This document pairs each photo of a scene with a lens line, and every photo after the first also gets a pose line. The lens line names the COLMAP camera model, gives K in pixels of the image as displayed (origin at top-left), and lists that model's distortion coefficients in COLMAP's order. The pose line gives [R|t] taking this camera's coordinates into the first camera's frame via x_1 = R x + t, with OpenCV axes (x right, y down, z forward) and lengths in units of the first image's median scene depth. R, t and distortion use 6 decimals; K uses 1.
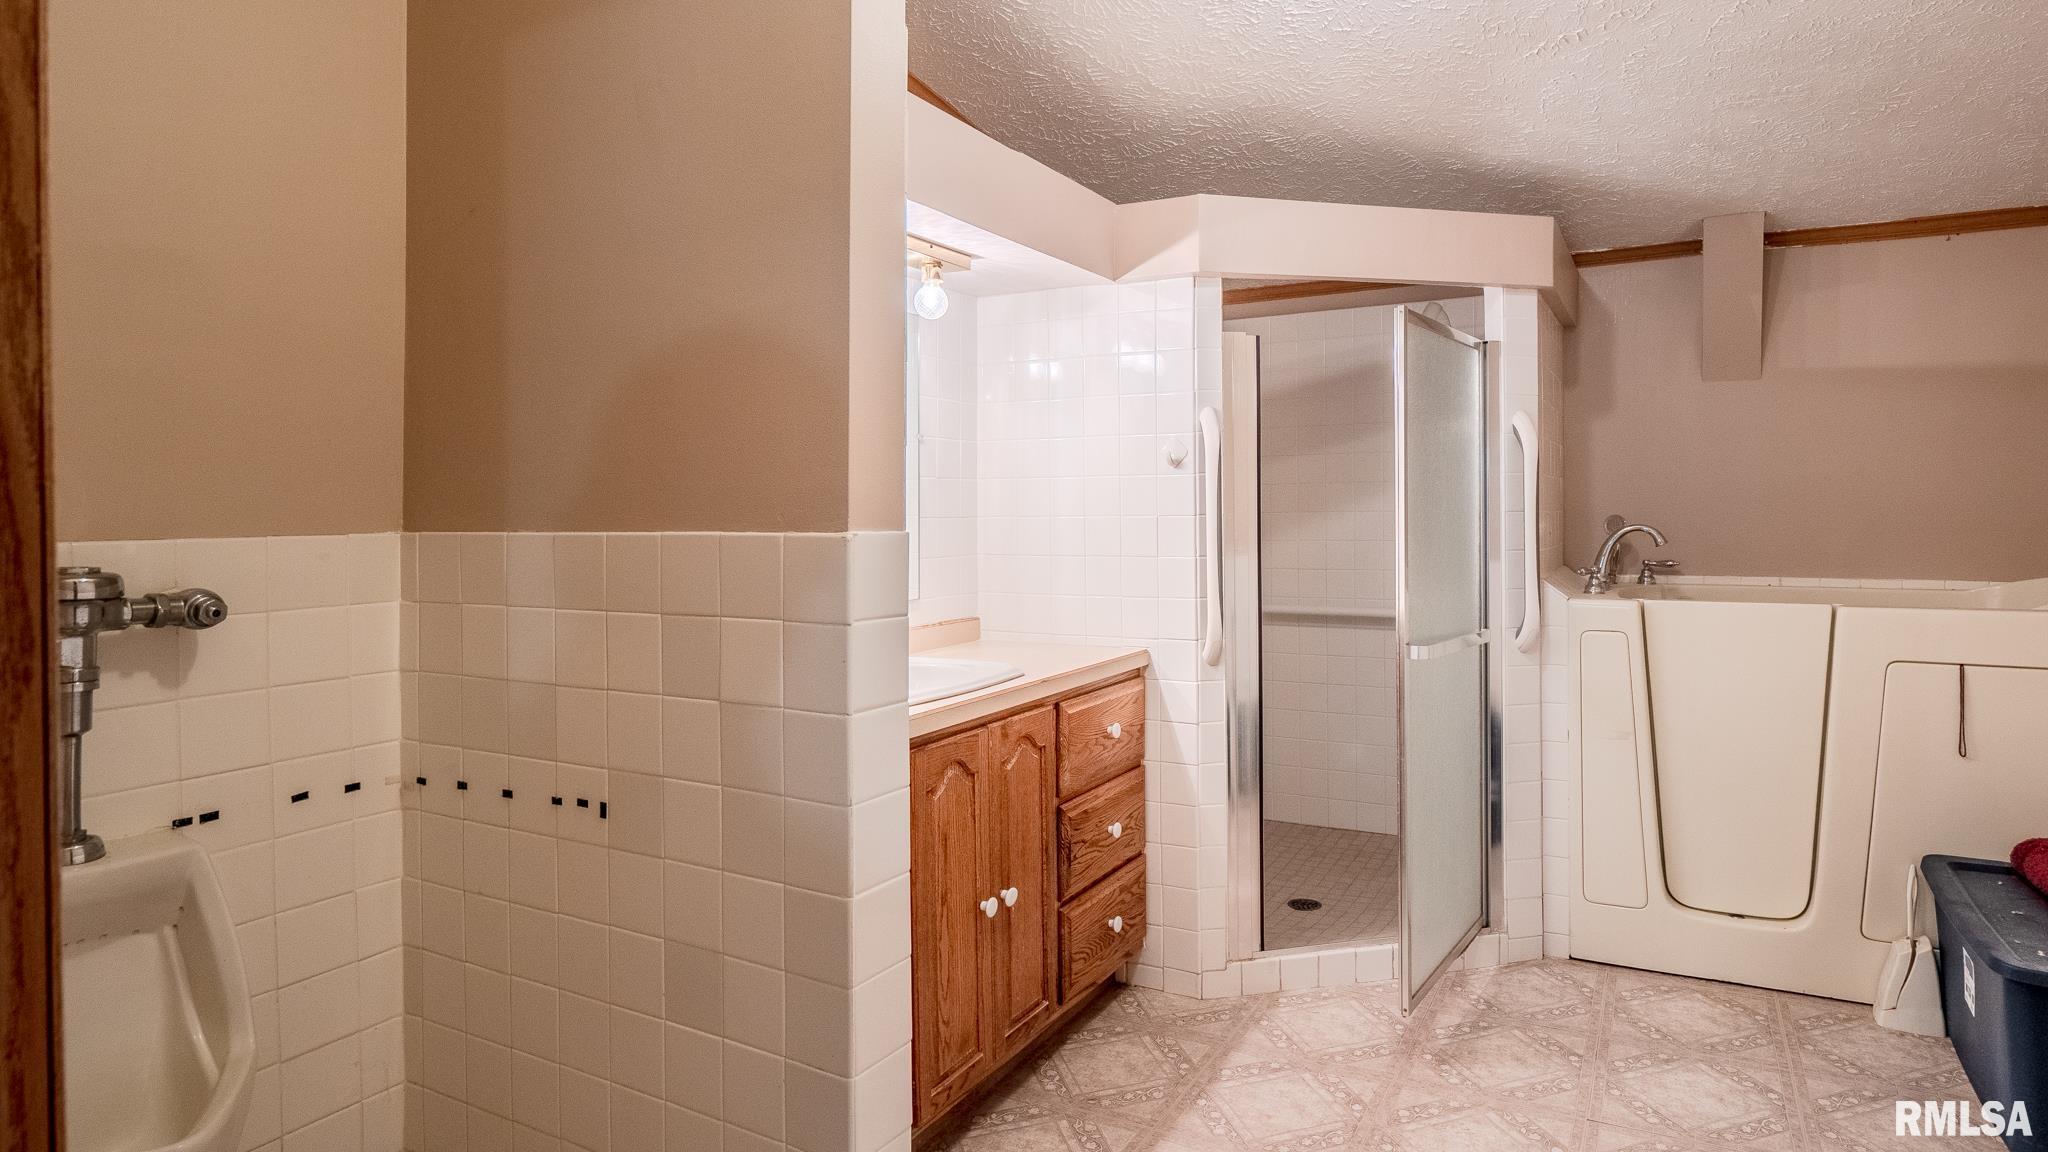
lens RADIAL K [[1099.2, 0, 1024.0], [0, 1099.2, 576.0], [0, 0, 1]] dist [0.000553, 0.000217]
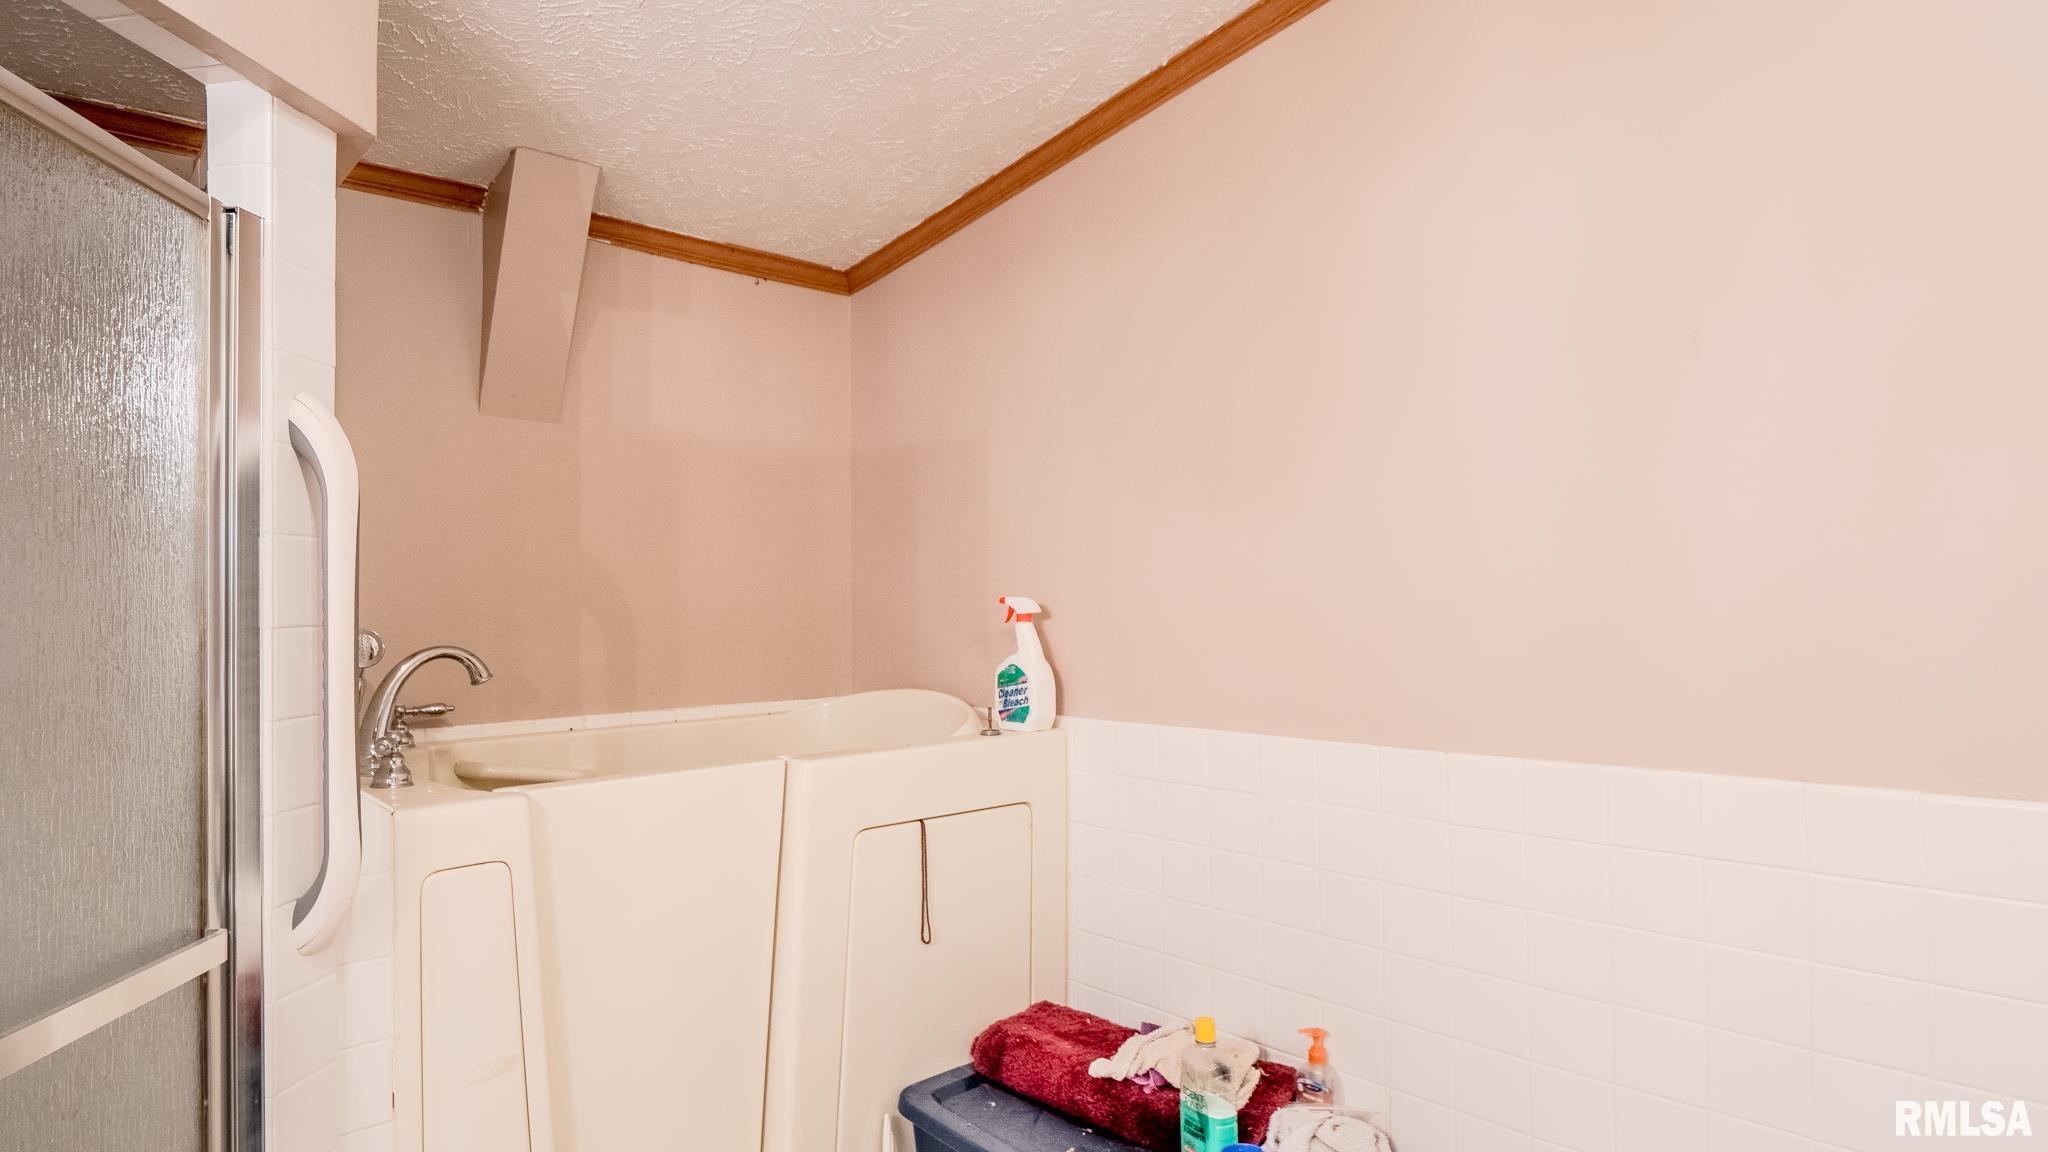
lens RADIAL K [[1137.6, 0, 1022.8], [0, 1137.6, 601.6], [0, 0, 1]] dist [-0.000063, -0.000017]
pose [[0.343359, 0.001156, 0.939204, 0.144842], [0.071175, 0.997092, -0.027248, -0.042903], [-0.936503, 0.076204, 0.342278, 0.658086]]
